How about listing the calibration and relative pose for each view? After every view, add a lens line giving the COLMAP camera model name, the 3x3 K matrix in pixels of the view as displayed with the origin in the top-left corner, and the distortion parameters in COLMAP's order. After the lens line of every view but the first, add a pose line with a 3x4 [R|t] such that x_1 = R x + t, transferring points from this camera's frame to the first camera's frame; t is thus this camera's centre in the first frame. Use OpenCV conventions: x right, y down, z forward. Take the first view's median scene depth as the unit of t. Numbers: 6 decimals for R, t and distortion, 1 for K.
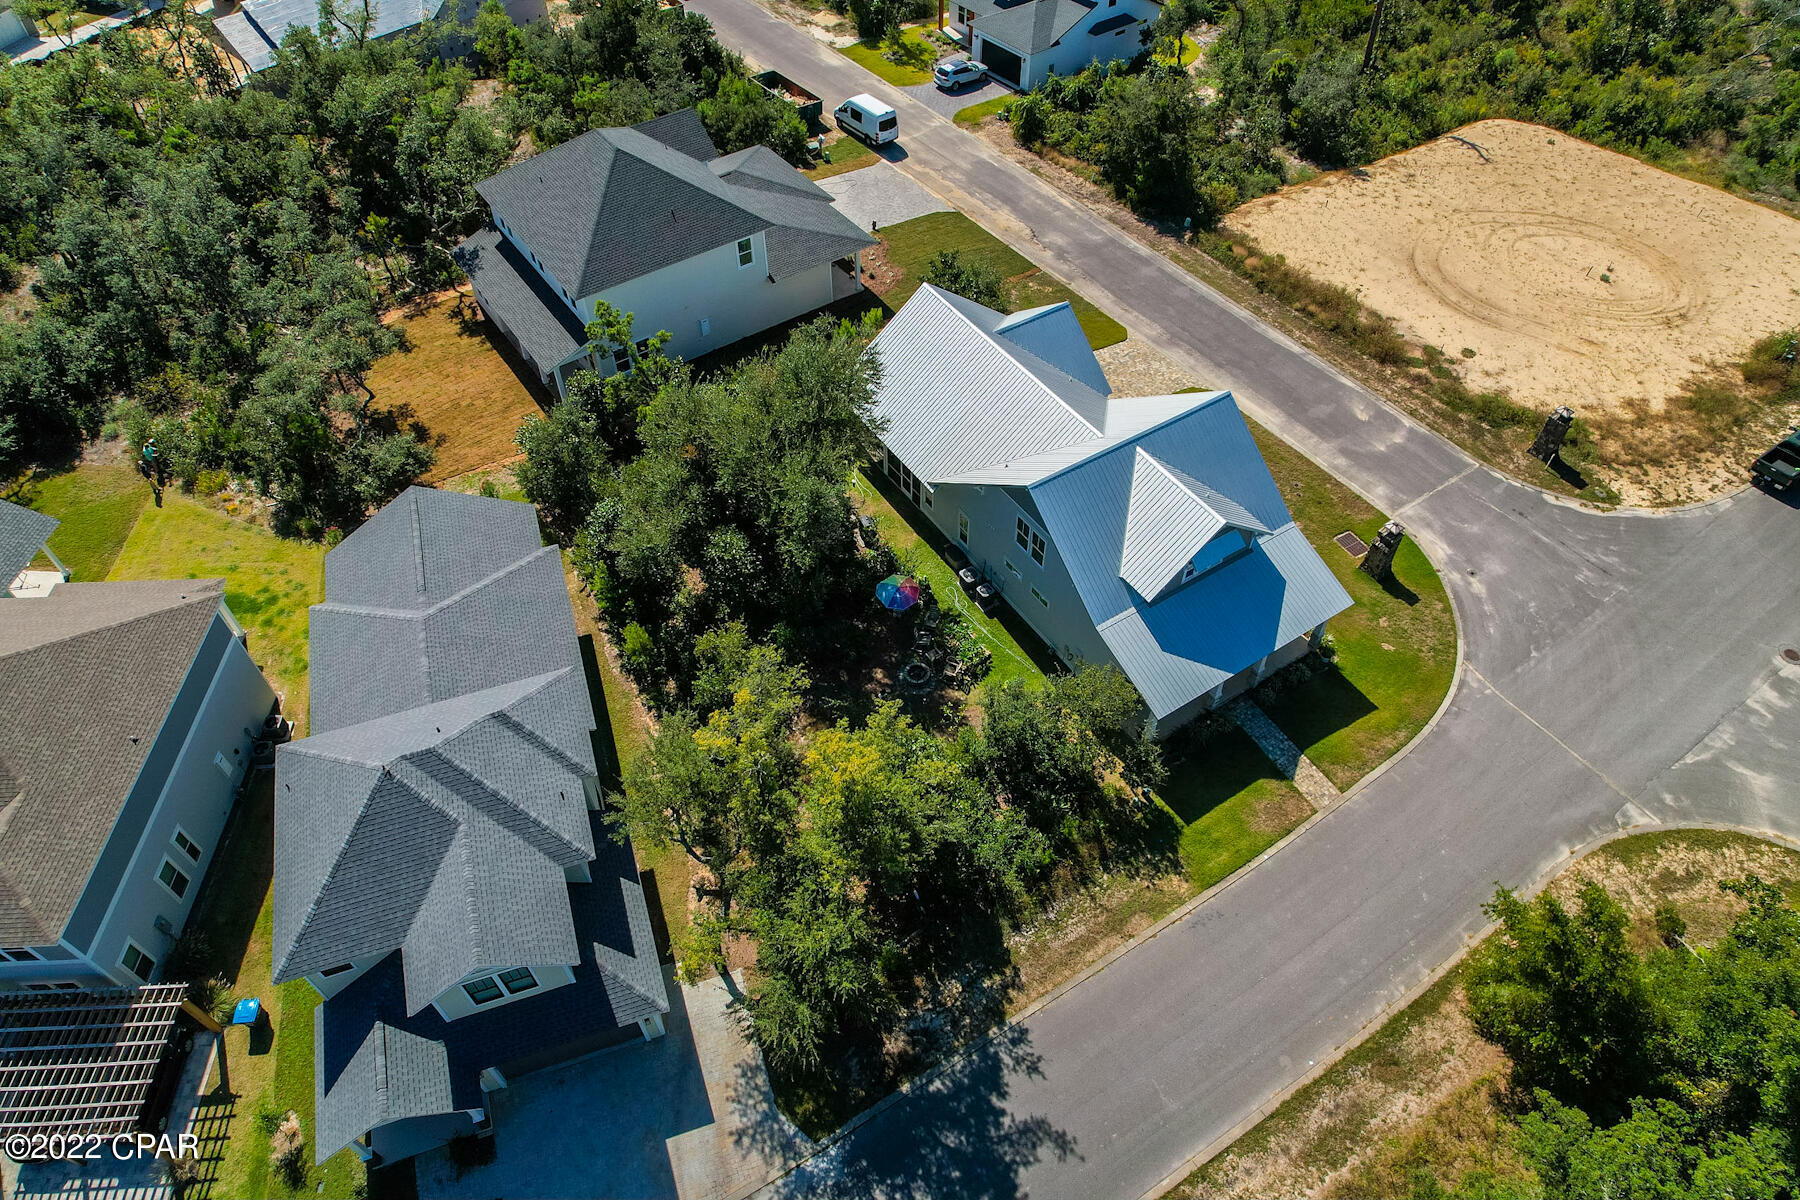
lens RADIAL K [[1147.2, 0, 897.3], [0, 1147.2, 585.3], [0, 0, 1]] dist [-0.083599, 0.078034]
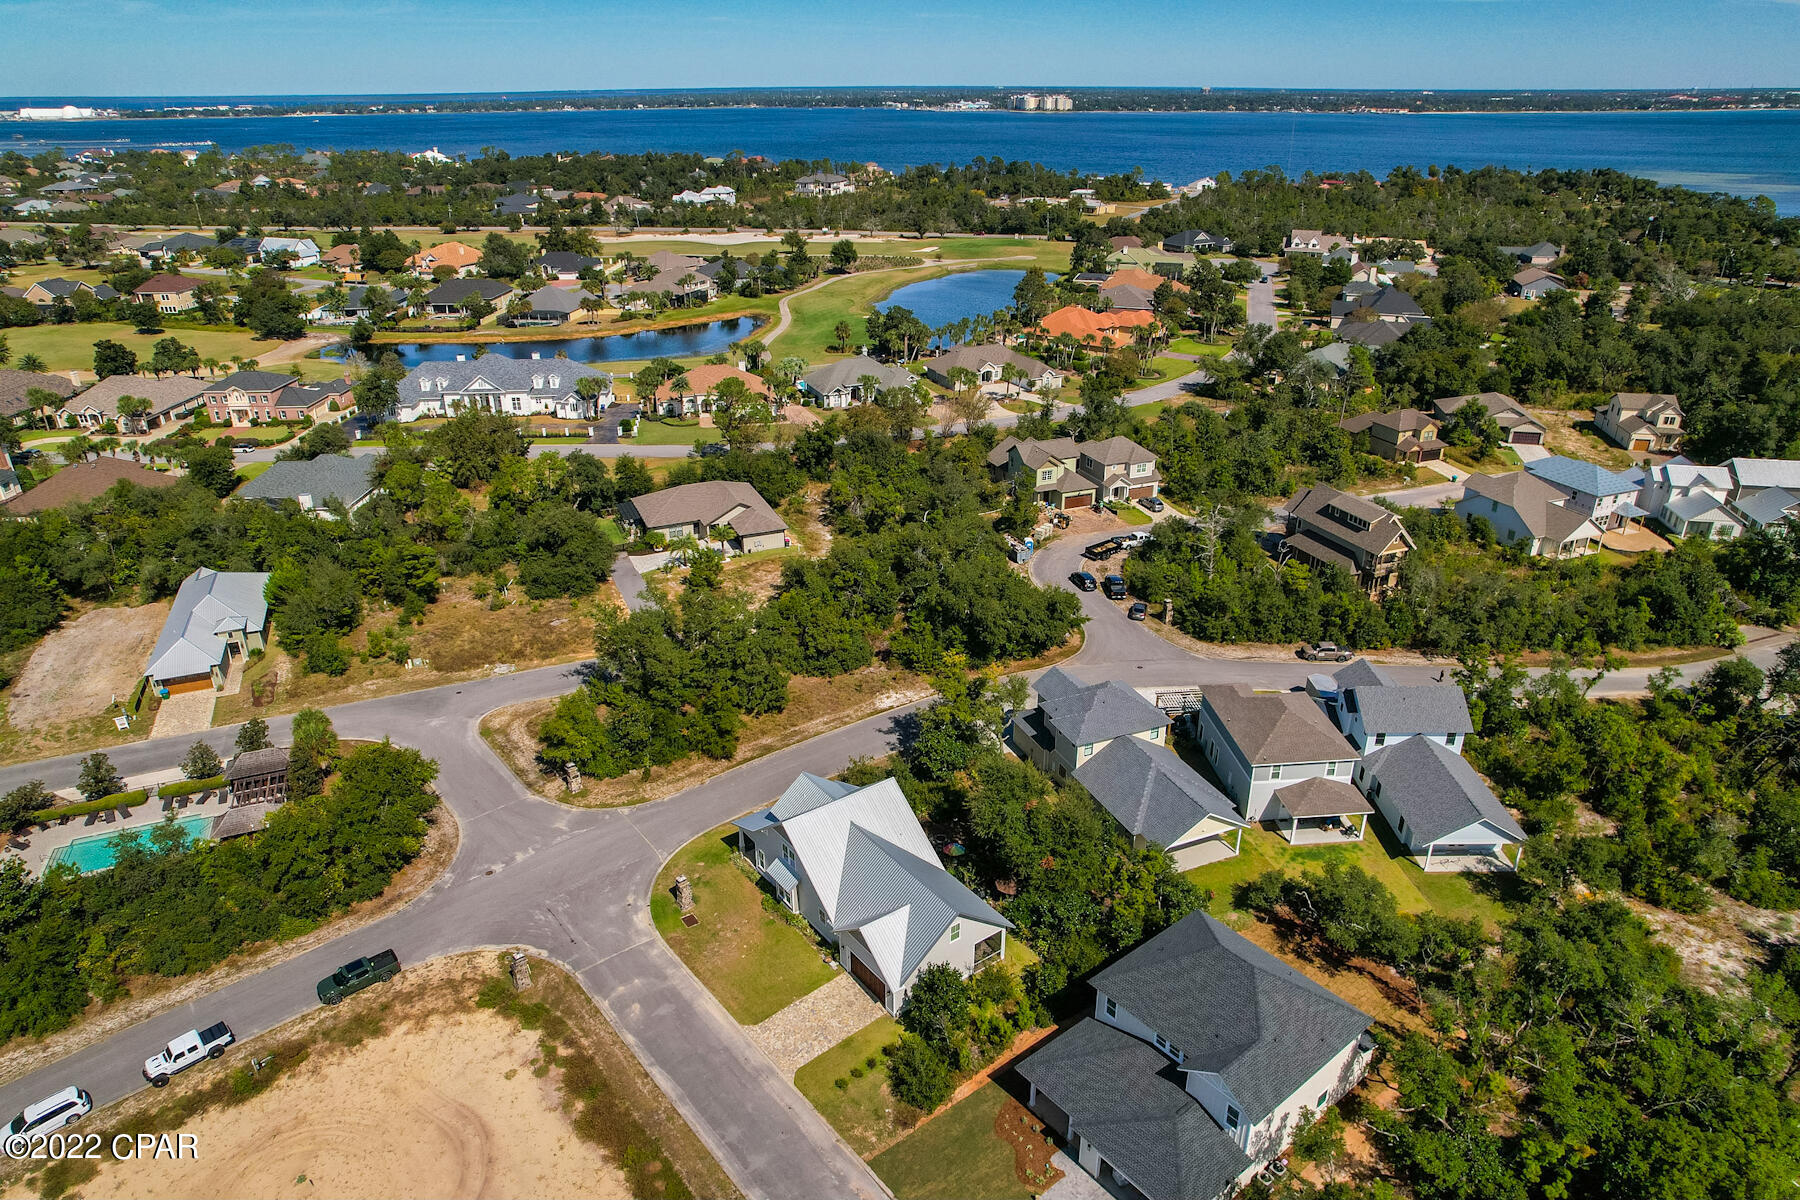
lens RADIAL K [[1147.2, 0, 897.3], [0, 1147.2, 585.3], [0, 0, 1]] dist [-0.083599, 0.078034]
pose [[-0.997407, 0.053444, -0.048195, 0.137573], [-0.029261, 0.310671, 0.950067, -1.598142], [0.065748, 0.949014, -0.308302, 0.959000]]
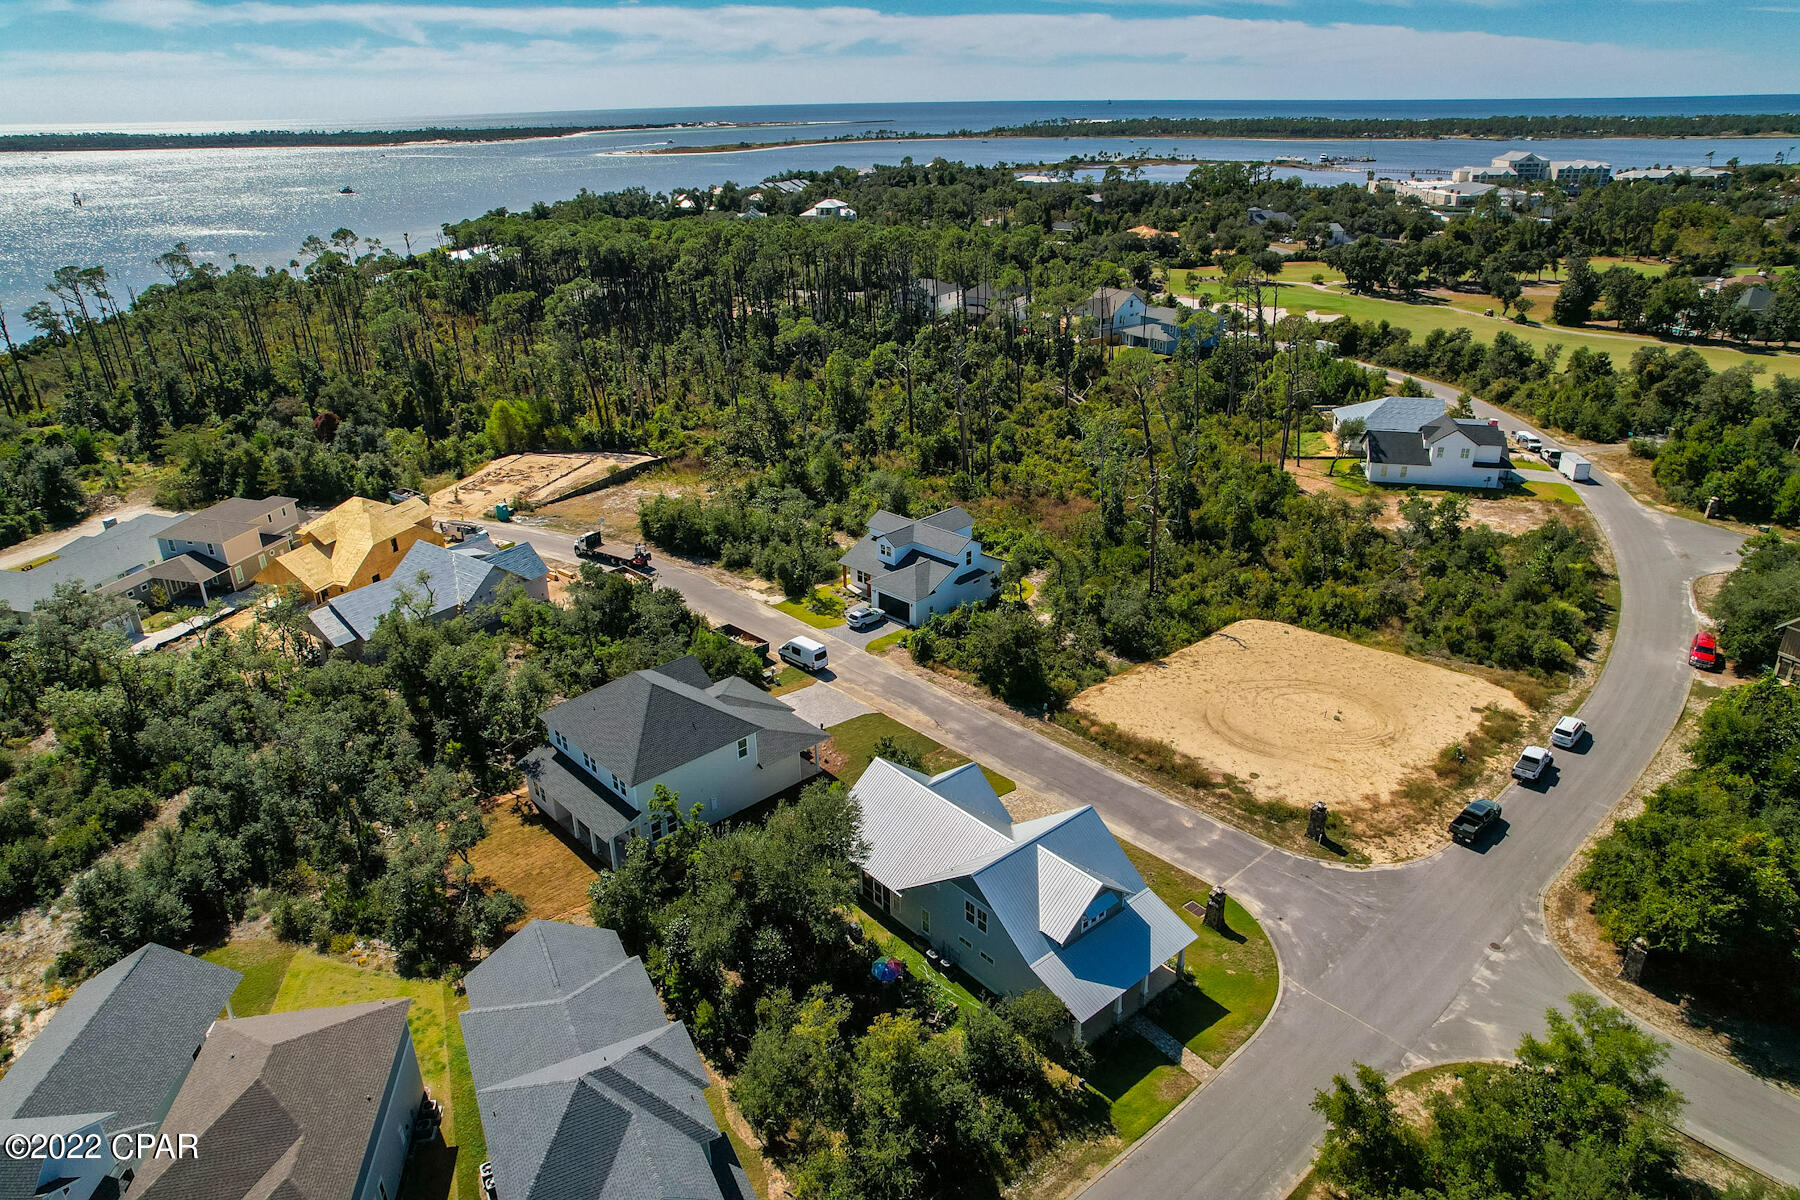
lens RADIAL K [[1147.2, 0, 897.3], [0, 1147.2, 585.3], [0, 0, 1]] dist [-0.083599, 0.078034]
pose [[0.990512, -0.059760, 0.123753, -0.105539], [0.106936, 0.900769, -0.420927, 0.139654], [-0.086318, 0.430167, 0.898613, -0.369039]]
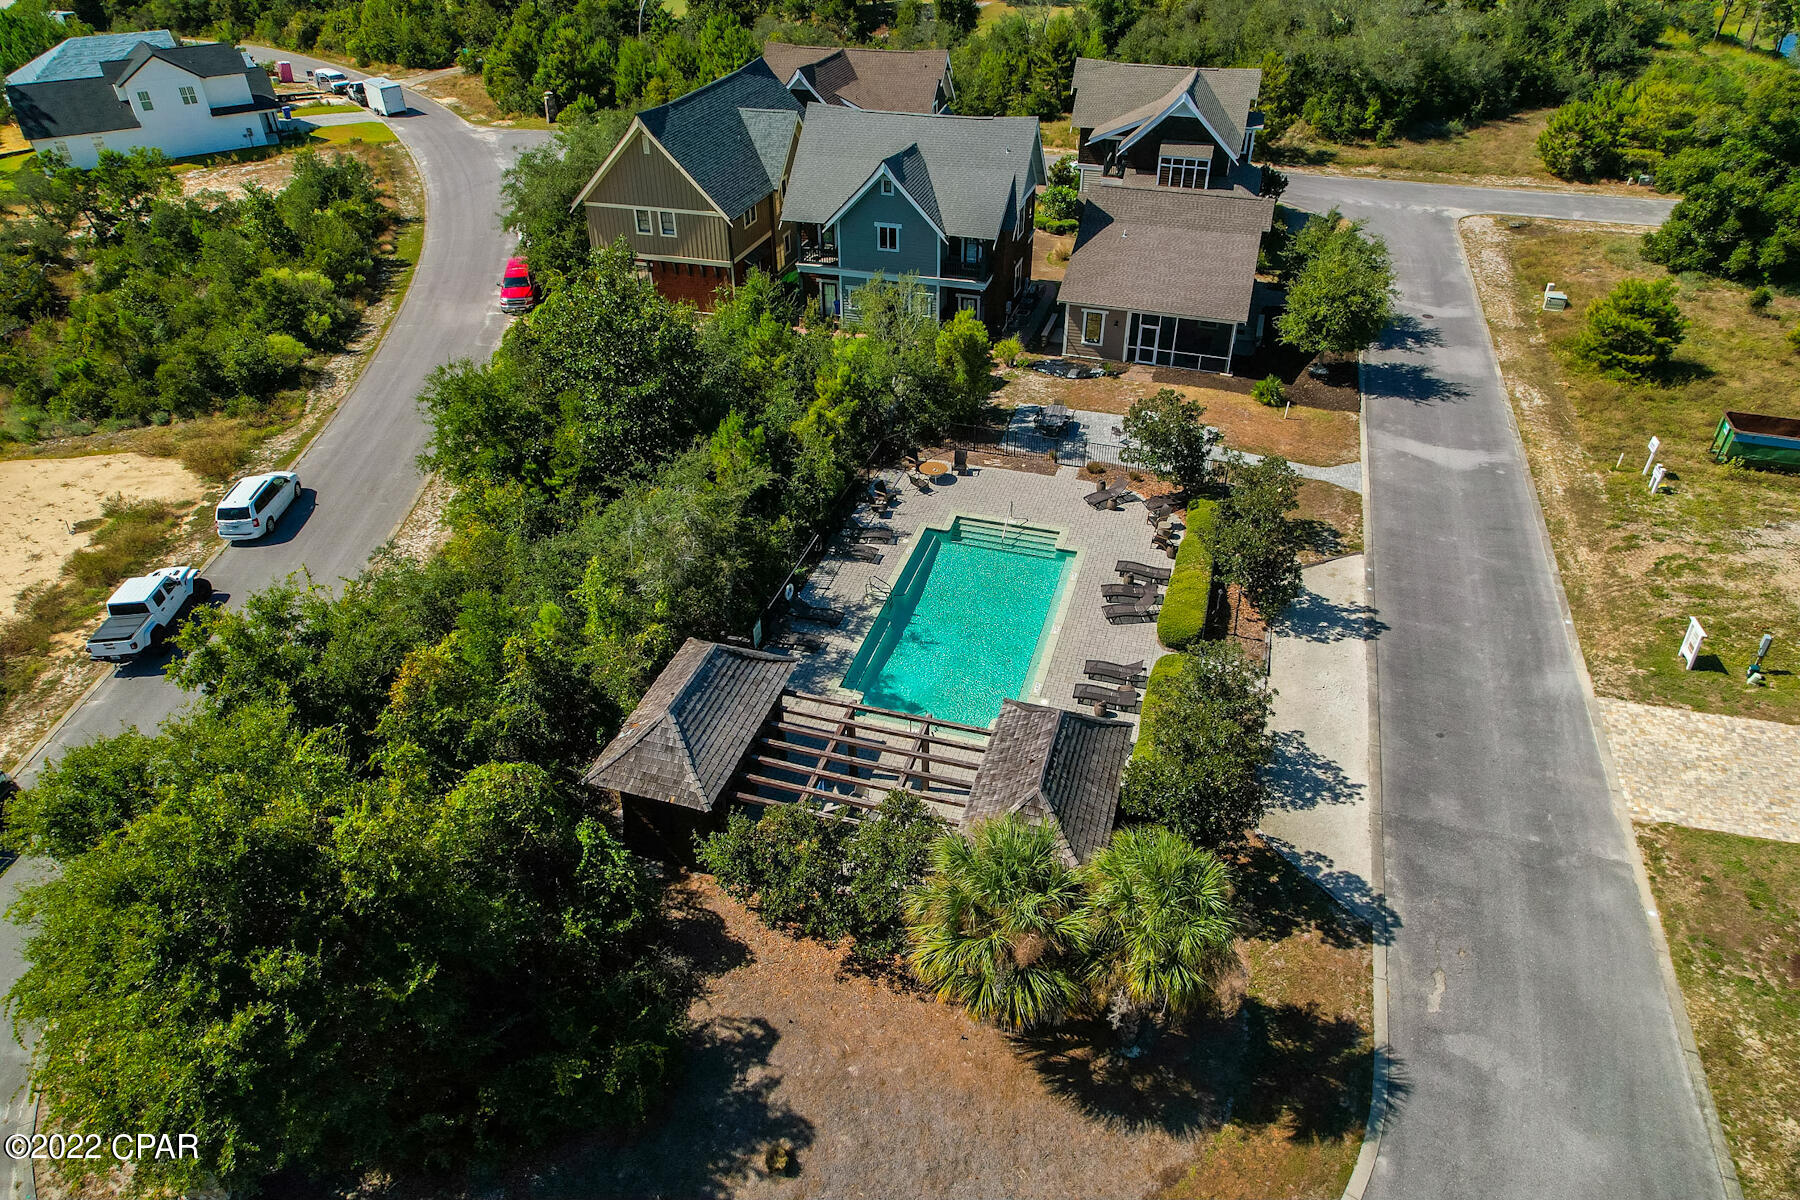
lens RADIAL K [[1147.2, 0, 897.3], [0, 1147.2, 585.3], [0, 0, 1]] dist [-0.083599, 0.078034]
pose [[0.583289, -0.465494, 0.665649, 0.733542], [0.612737, 0.790132, 0.015622, 0.065456], [-0.533223, 0.398756, 0.746101, 0.264738]]
